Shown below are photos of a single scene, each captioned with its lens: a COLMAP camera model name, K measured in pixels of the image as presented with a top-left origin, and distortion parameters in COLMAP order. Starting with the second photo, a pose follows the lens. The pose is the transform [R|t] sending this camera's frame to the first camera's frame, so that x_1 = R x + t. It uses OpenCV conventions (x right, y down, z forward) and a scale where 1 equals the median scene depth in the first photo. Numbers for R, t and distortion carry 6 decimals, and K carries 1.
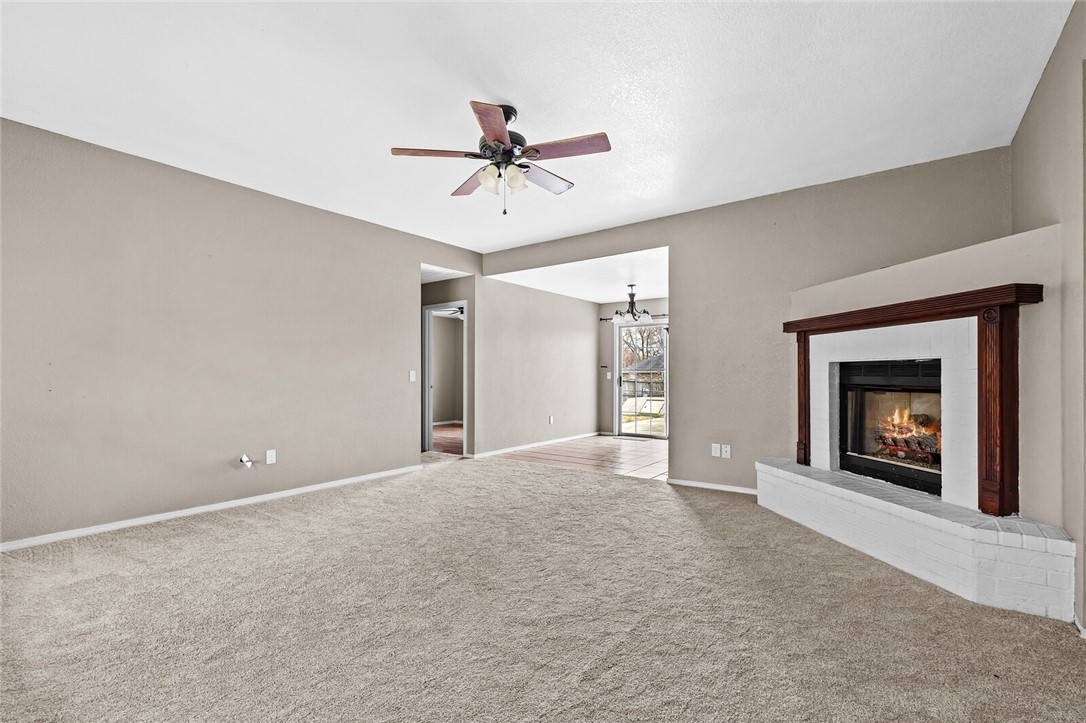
lens RADIAL K [[481.9, 0, 537.4], [0, 481.9, 372.1], [0, 0, 1]] dist [0.007355, -0.006371]
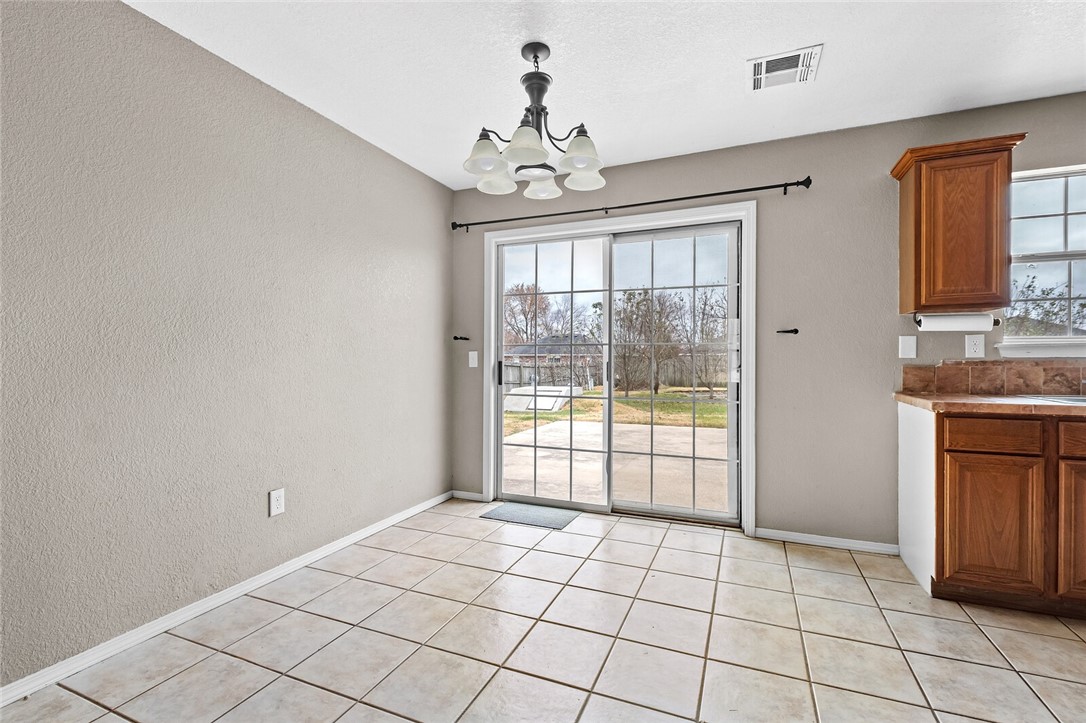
lens RADIAL K [[481.9, 0, 549.2], [0, 481.9, 361.5], [0, 0, 1]] dist [0.007355, -0.006371]
pose [[0.965192, 0.001531, 0.261539, 0.151099], [-0.004897, 0.999913, 0.012217, 0.004934], [-0.261498, -0.013072, 0.965116, 0.847417]]
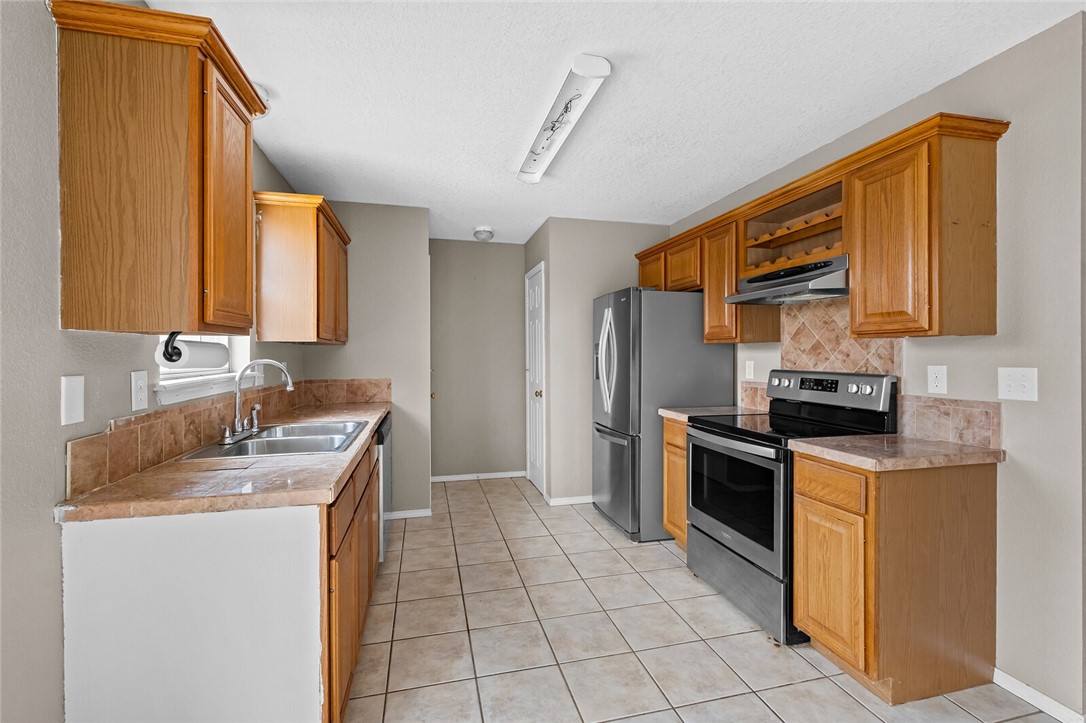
lens RADIAL K [[481.9, 0, 544.0], [0, 481.9, 357.4], [0, 0, 1]] dist [0.007355, -0.006371]
pose [[-0.786120, 0.000083, 0.618073, 0.300214], [0.001870, 0.999996, 0.002244, -0.022652], [-0.618071, 0.002920, -0.786117, 1.226230]]
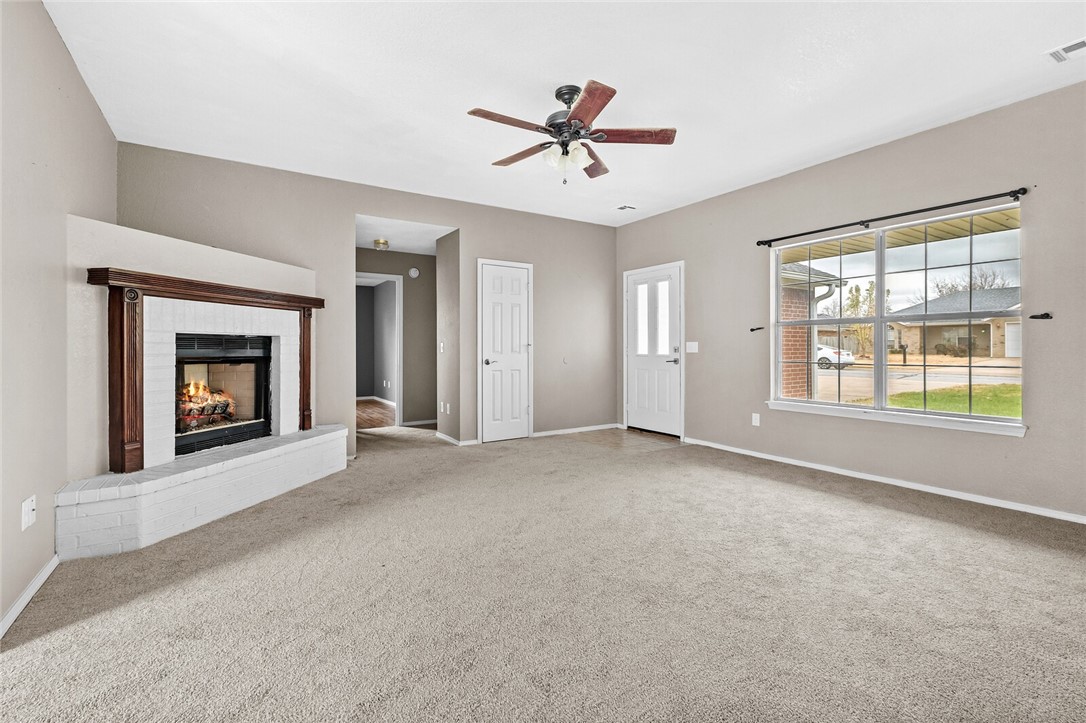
lens RADIAL K [[481.9, 0, 556.8], [0, 481.9, 345.1], [0, 0, 1]] dist [0.007355, -0.006371]
pose [[-0.945701, 0.008521, 0.324925, -0.190909], [0.005755, 0.999939, -0.009473, 0.007900], [-0.324986, -0.007088, -0.945692, 0.969680]]
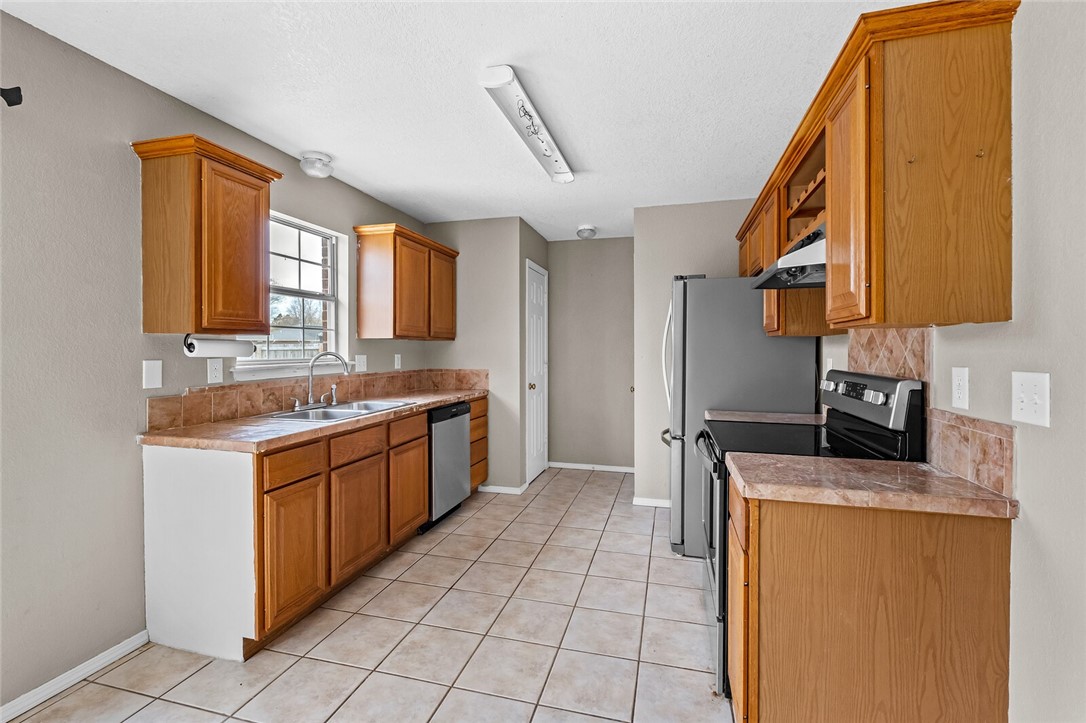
lens RADIAL K [[481.9, 0, 542.7], [0, 481.9, 352.8], [0, 0, 1]] dist [0.007355, -0.006371]
pose [[-0.378092, -0.005907, 0.925749, 0.152512], [-0.003959, 0.999981, 0.004763, -0.022908], [-0.925760, -0.001864, -0.378108, 1.059330]]
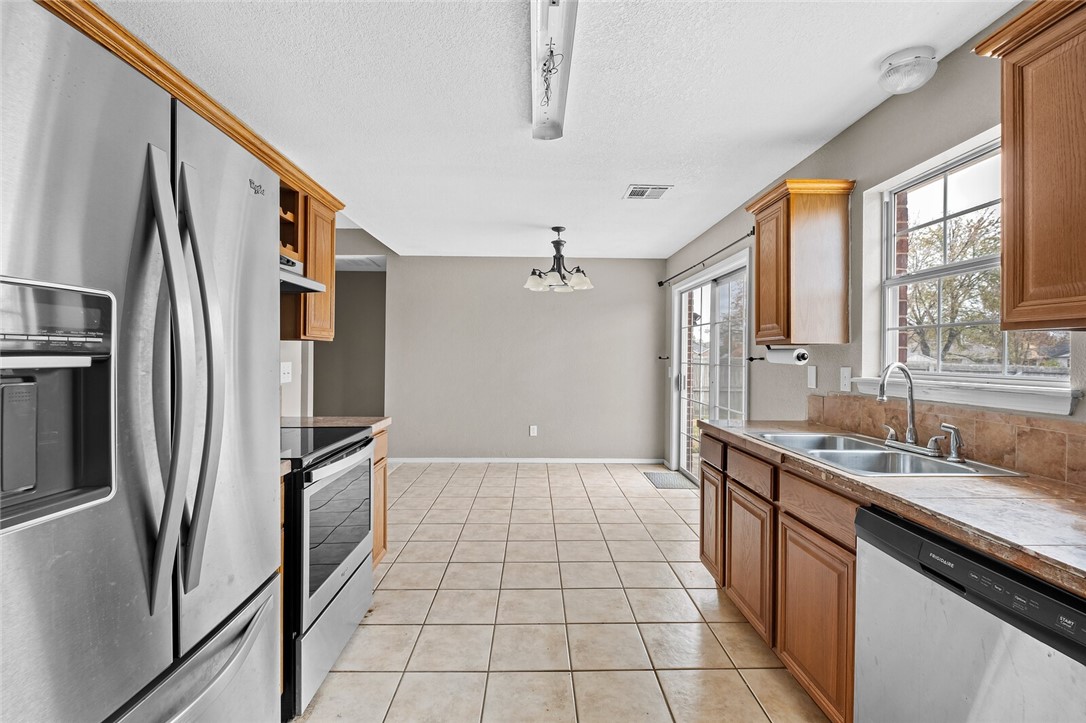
lens RADIAL K [[478.4, 0, 539.3], [0, 478.4, 352.2], [0, 0, 1]] dist [-0.002369, -0.001767]
pose [[0.622048, 0.001579, -0.782978, 0.773768], [-0.002850, 0.999996, -0.000248, -0.026580], [0.782974, 0.002386, 0.622050, 0.714979]]
